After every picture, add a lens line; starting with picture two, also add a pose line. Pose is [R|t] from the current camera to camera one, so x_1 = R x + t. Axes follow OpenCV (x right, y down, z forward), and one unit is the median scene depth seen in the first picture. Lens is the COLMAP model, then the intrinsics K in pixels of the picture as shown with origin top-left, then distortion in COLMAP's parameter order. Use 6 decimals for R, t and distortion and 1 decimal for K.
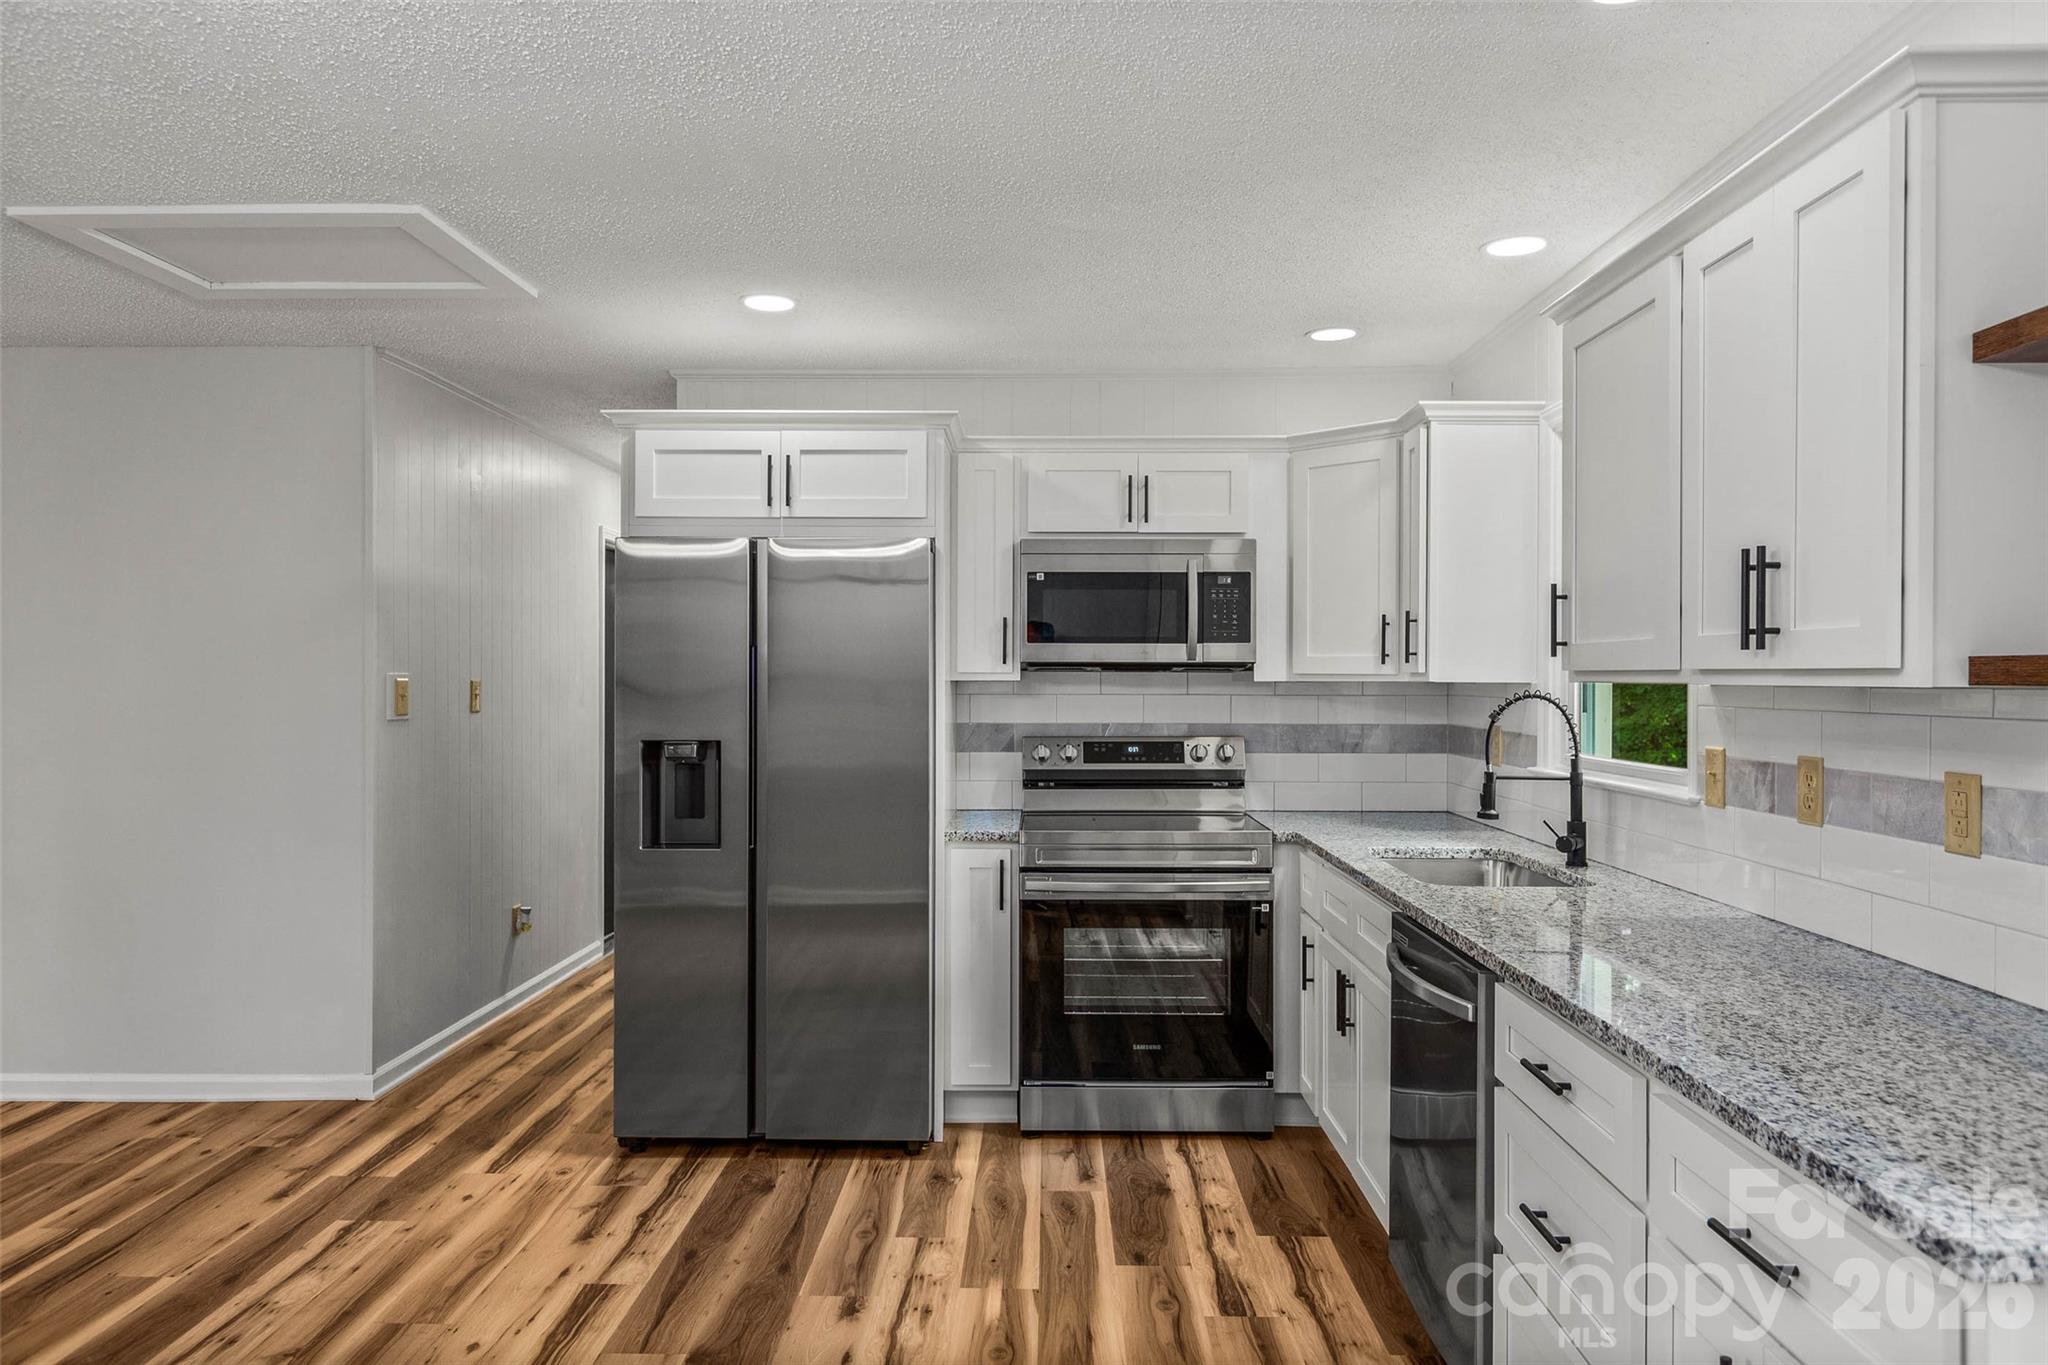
lens RADIAL K [[1364.0, 0, 1024.0], [0, 1364.0, 682.5], [0, 0, 1]] dist [0.002892, -0.000184]
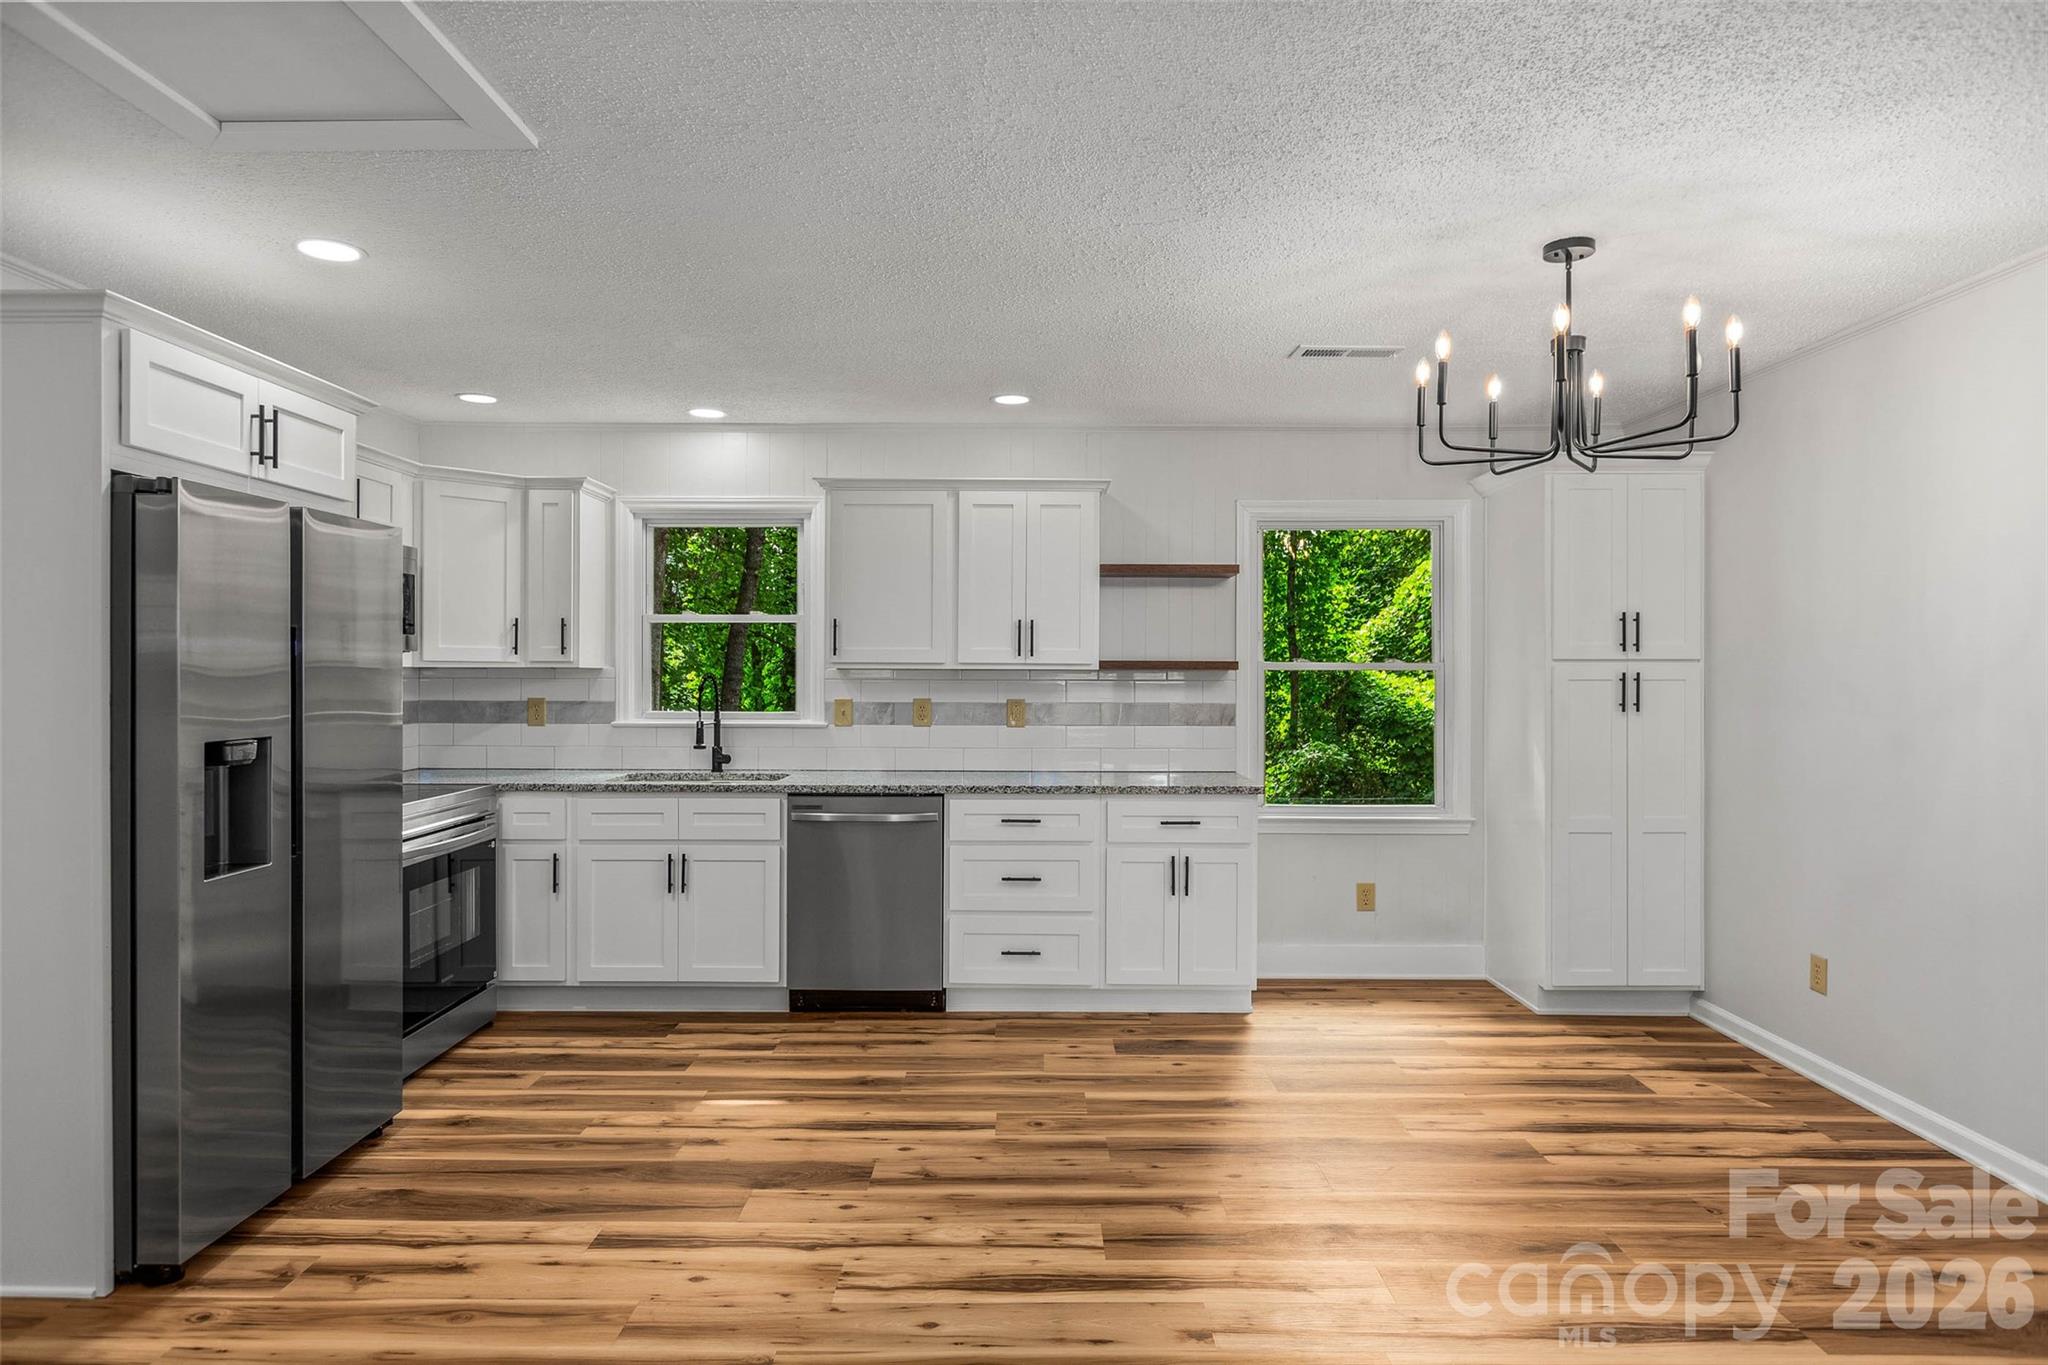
lens RADIAL K [[1165.7, 0, 1017.1], [0, 1165.7, 674.0], [0, 0, 1]] dist [-0.000785, -0.002963]
pose [[-0.011335, -0.005299, 0.999922, -0.923462], [-0.000705, 0.999986, 0.005291, -0.000493], [-0.999936, -0.000645, -0.011338, 0.523192]]
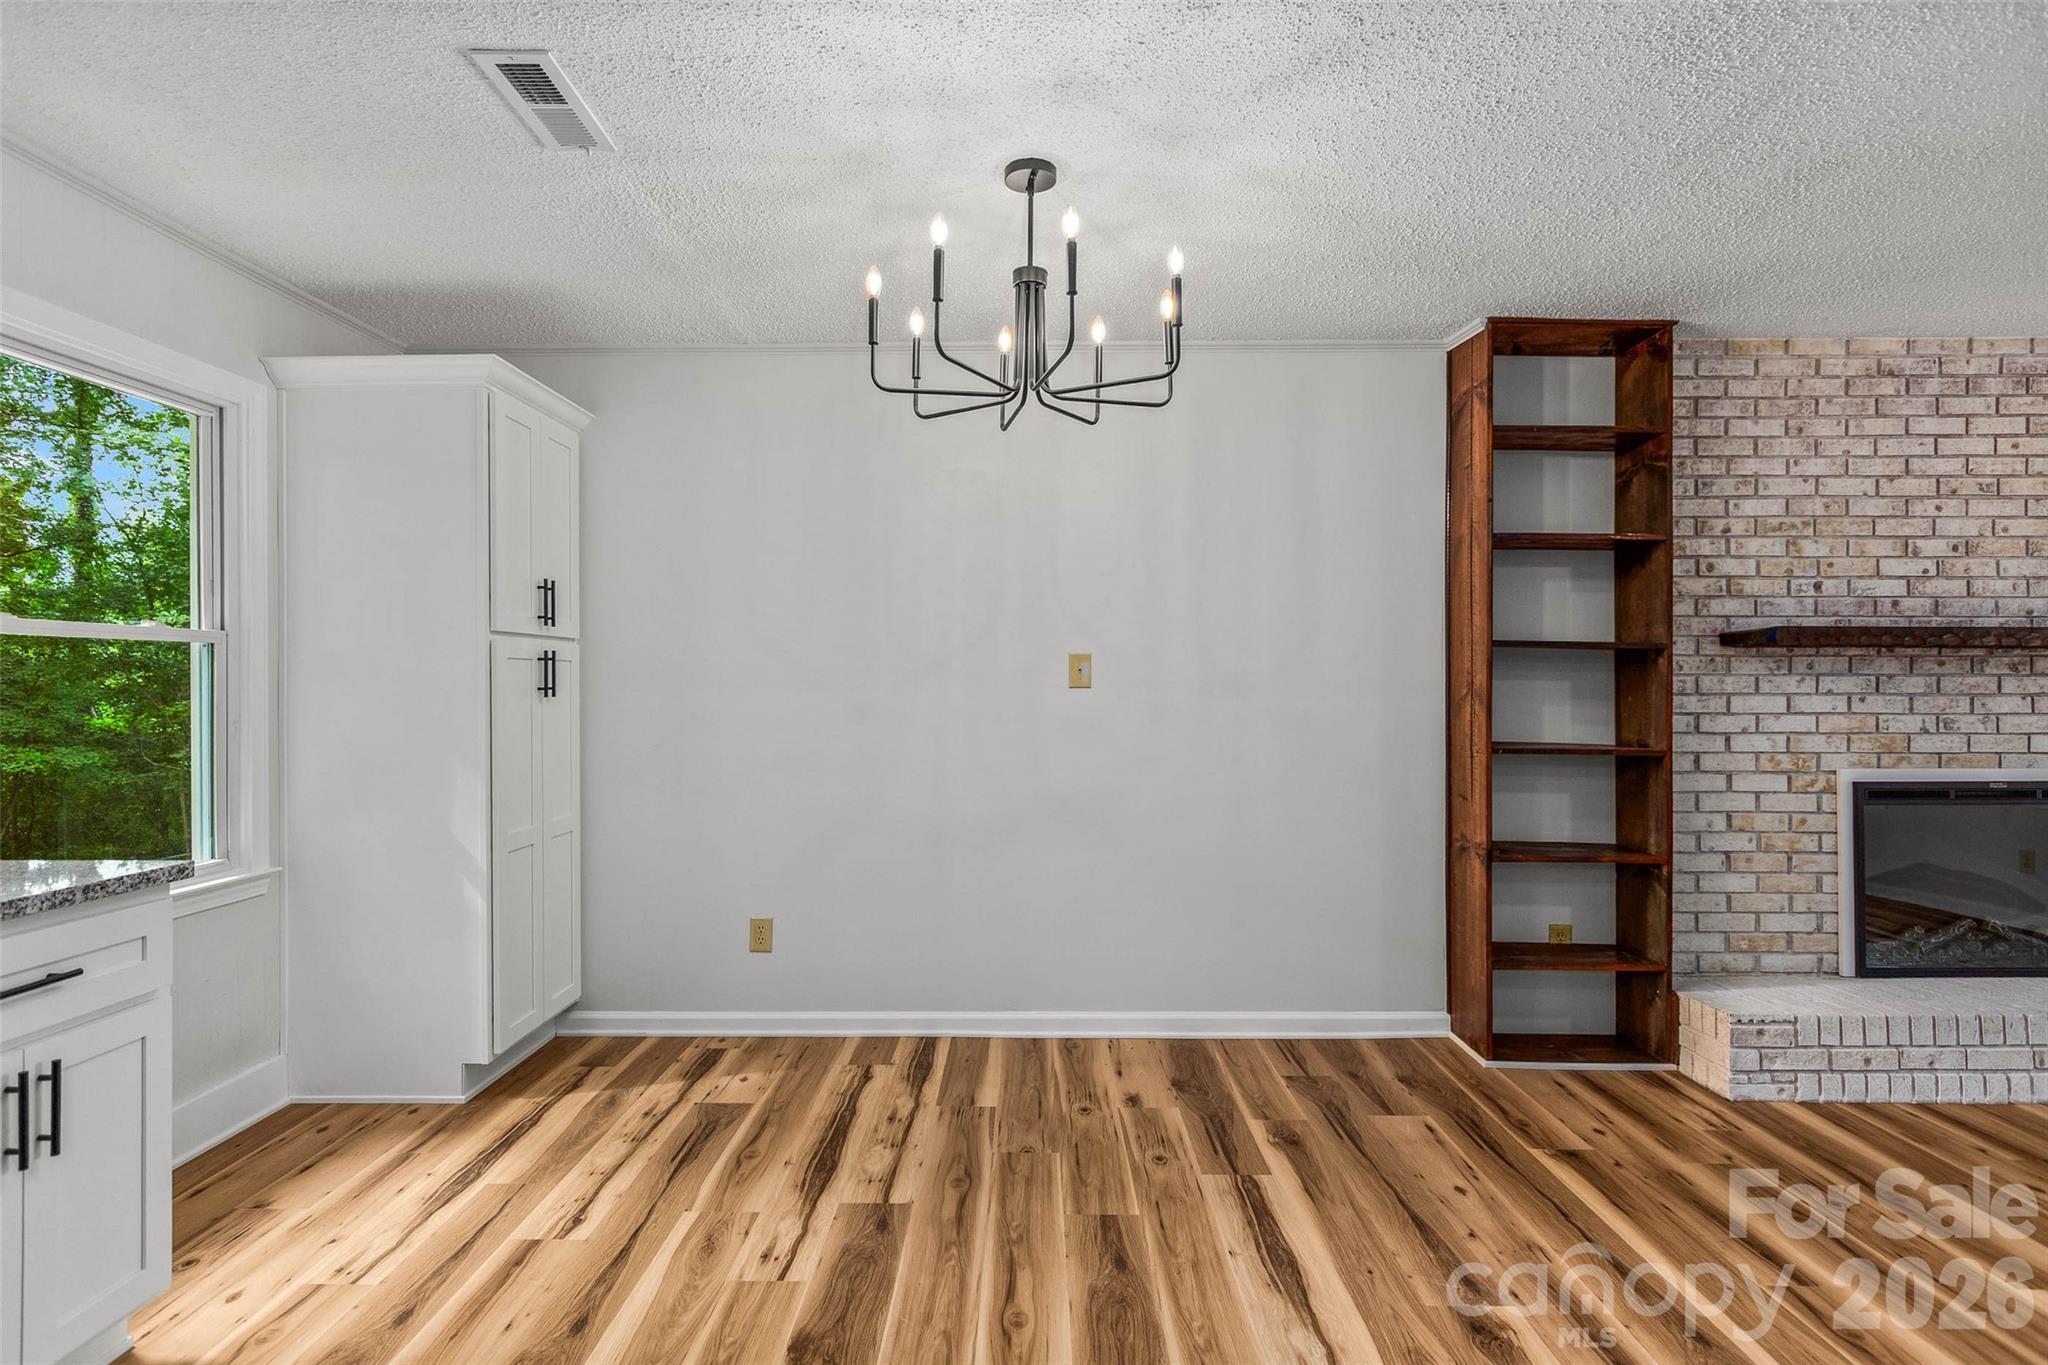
lens RADIAL K [[1018.6, 0, 1019.6], [0, 1018.6, 684.8], [0, 0, 1]] dist [-0.000828, -0.000886]
pose [[-0.999865, -0.001849, -0.016351, -0.187259], [-0.001840, 0.999998, -0.000544, 0.030459], [0.016352, -0.000514, -0.999866, 0.754001]]
